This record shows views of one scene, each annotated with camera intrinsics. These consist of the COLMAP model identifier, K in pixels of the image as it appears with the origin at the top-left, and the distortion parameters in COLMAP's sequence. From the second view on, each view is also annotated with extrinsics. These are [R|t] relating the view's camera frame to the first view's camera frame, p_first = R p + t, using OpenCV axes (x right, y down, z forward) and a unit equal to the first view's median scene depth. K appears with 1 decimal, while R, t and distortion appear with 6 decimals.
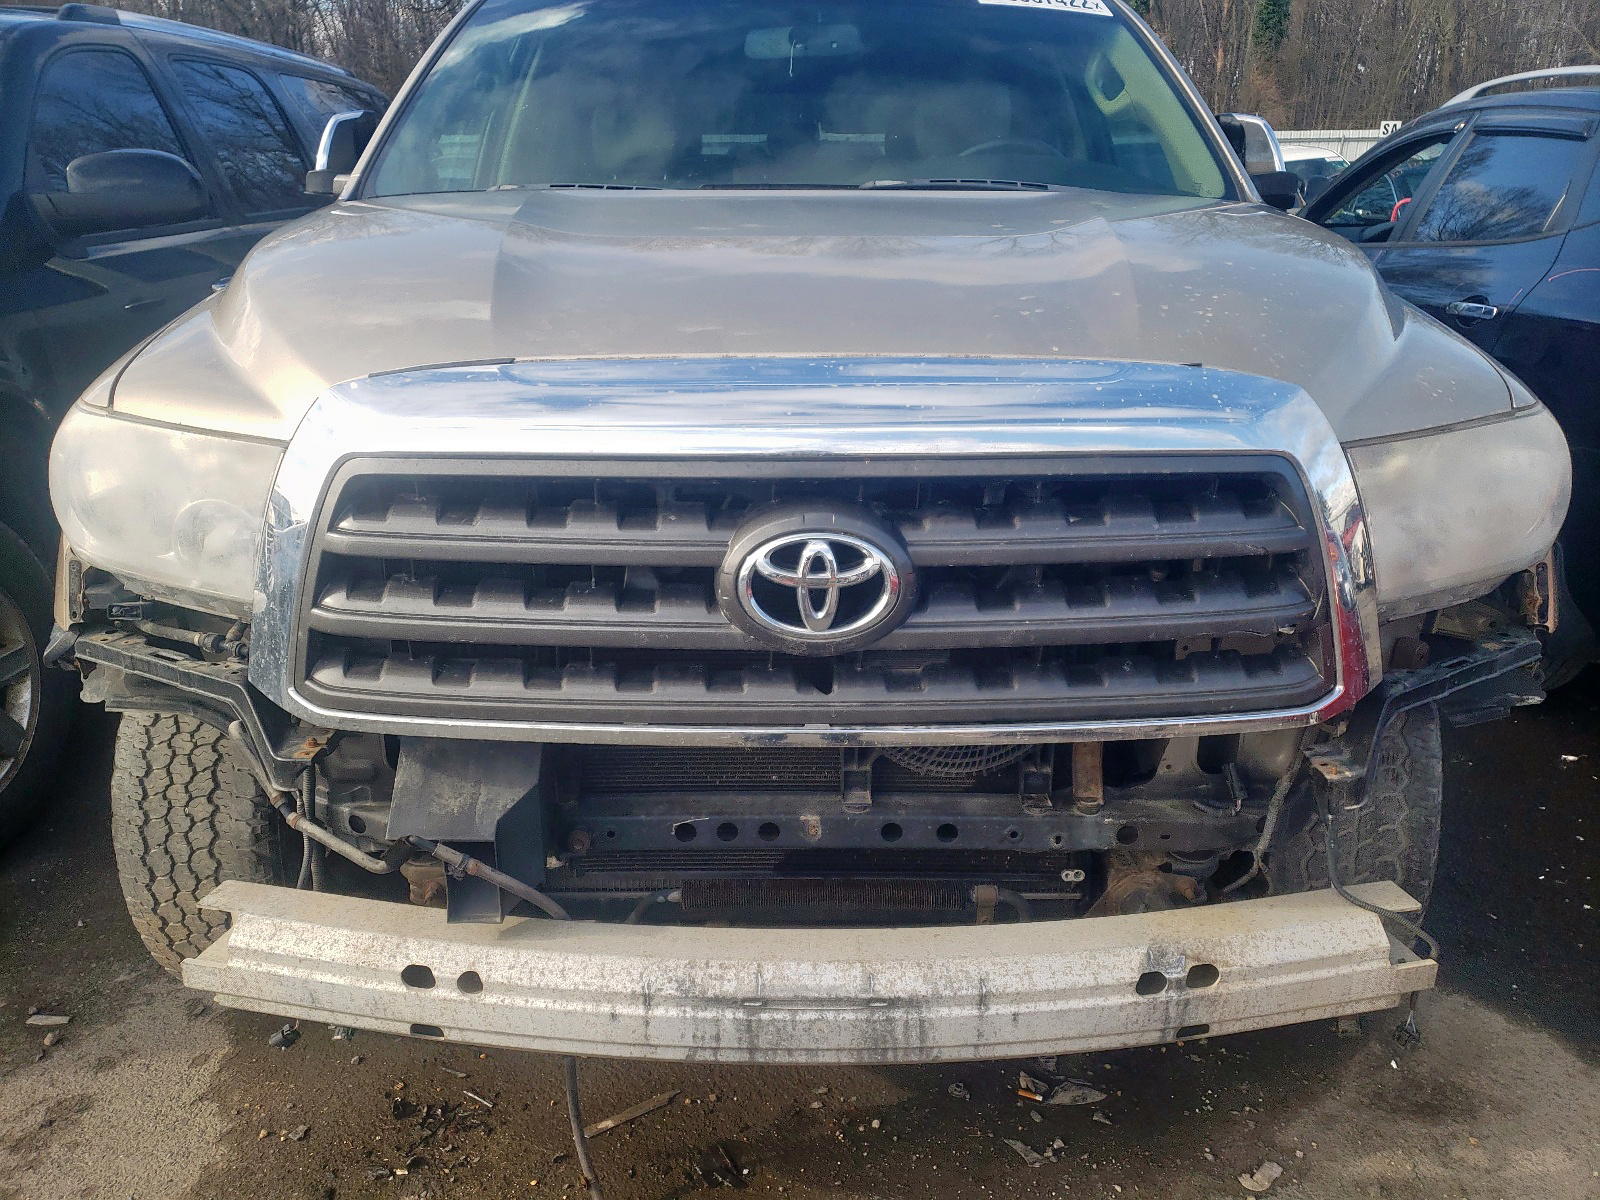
lens RADIAL K [[1250.9, 0, 800.0], [0, 1250.9, 600.0], [0, 0, 1]] dist [0.017388, -0.004633]
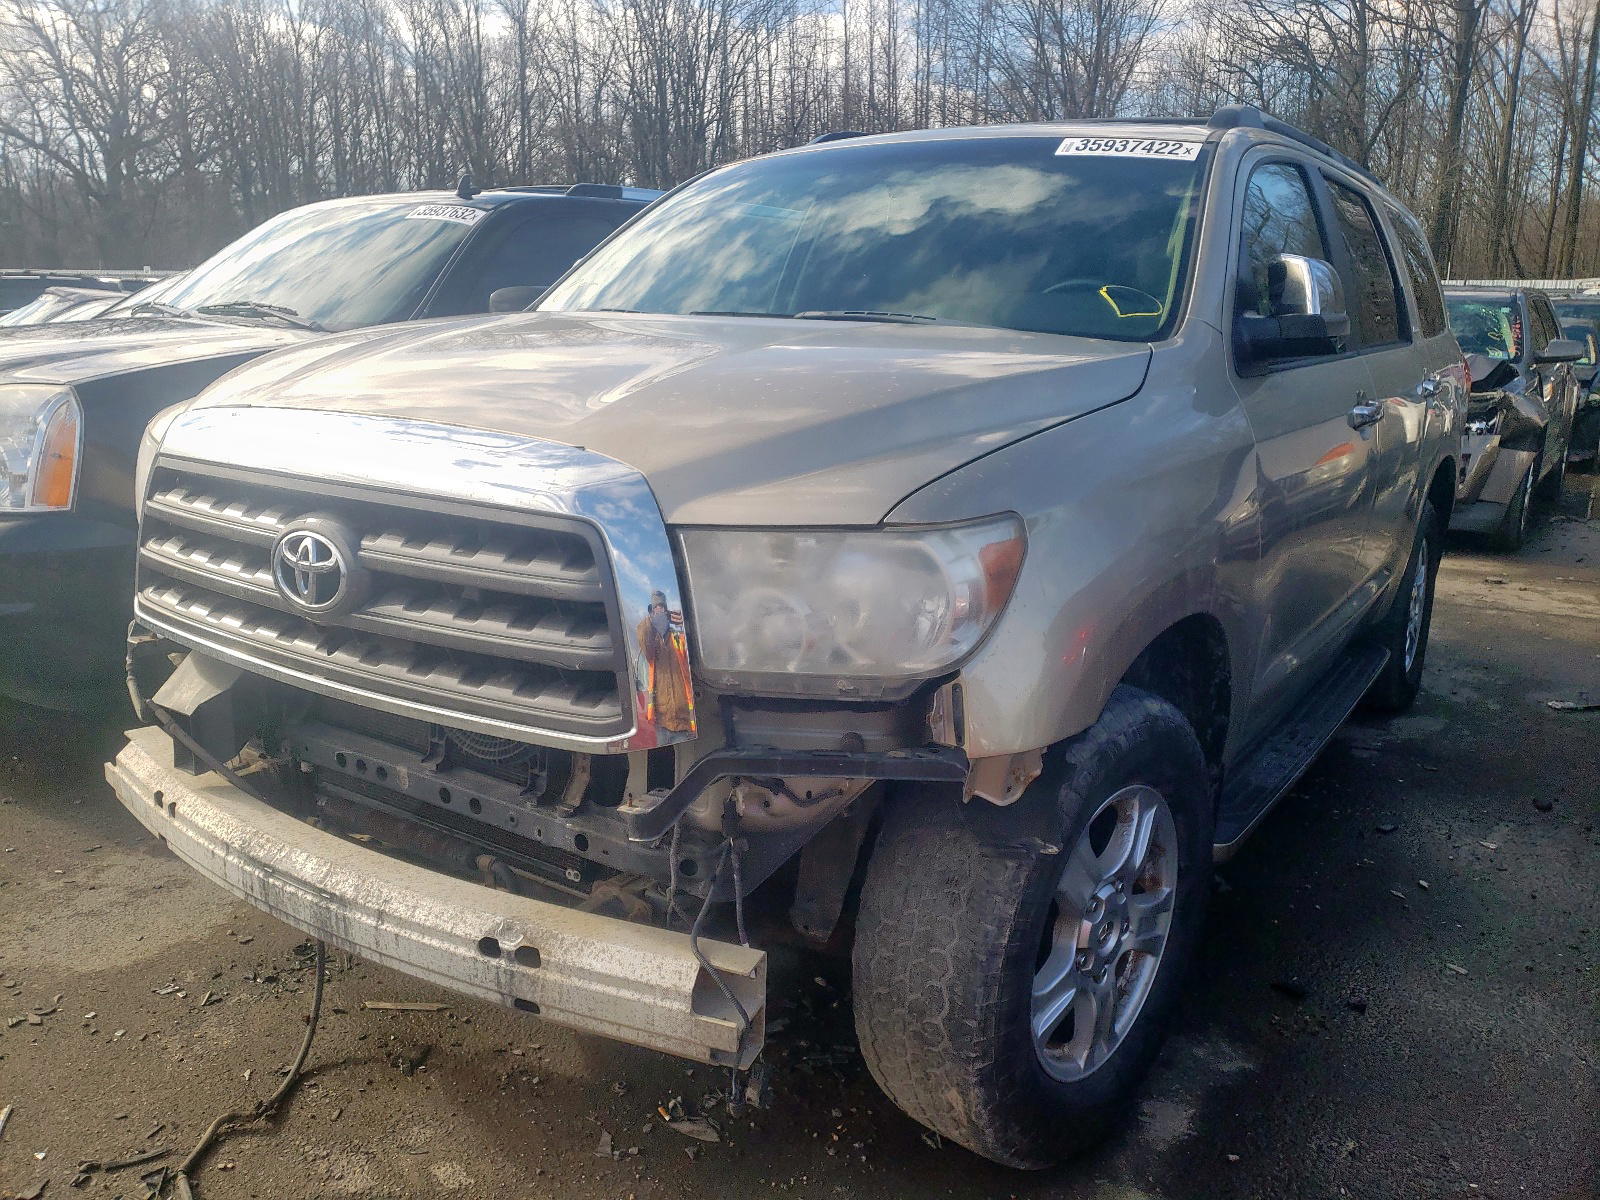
lens RADIAL K [[1260.0, 0, 800.0], [0, 1260.0, 600.0], [0, 0, 1]] dist [-0.030983, -0.003153]
pose [[0.827432, 0.144810, -0.542574, 1.122983], [-0.207313, 0.976700, -0.055480, -0.012958], [0.521898, 0.158389, 0.838174, 0.098559]]
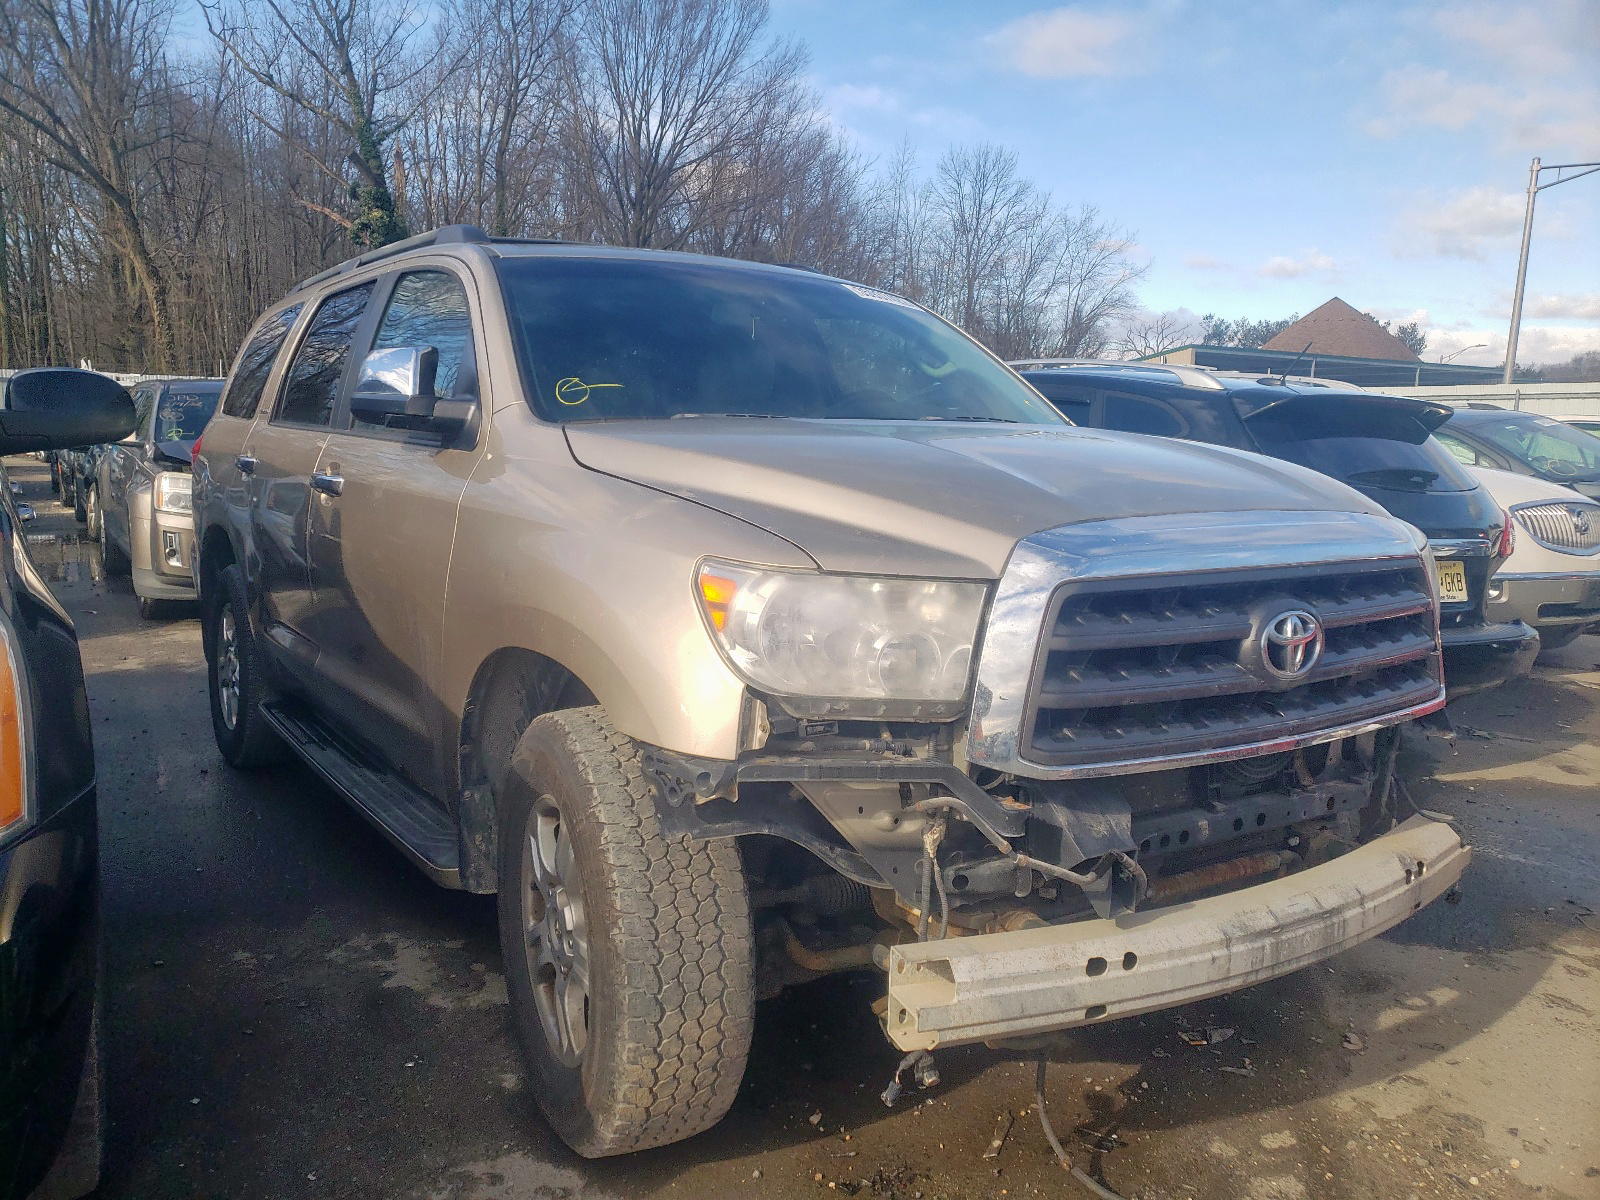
lens RADIAL K [[1250.9, 0, 800.0], [0, 1250.9, 600.0], [0, 0, 1]] dist [0.017388, -0.004633]
pose [[0.831723, -0.052162, 0.552735, -1.281605], [0.152686, 0.978678, -0.137393, 0.053851], [-0.533783, 0.198668, 0.821953, -0.005940]]
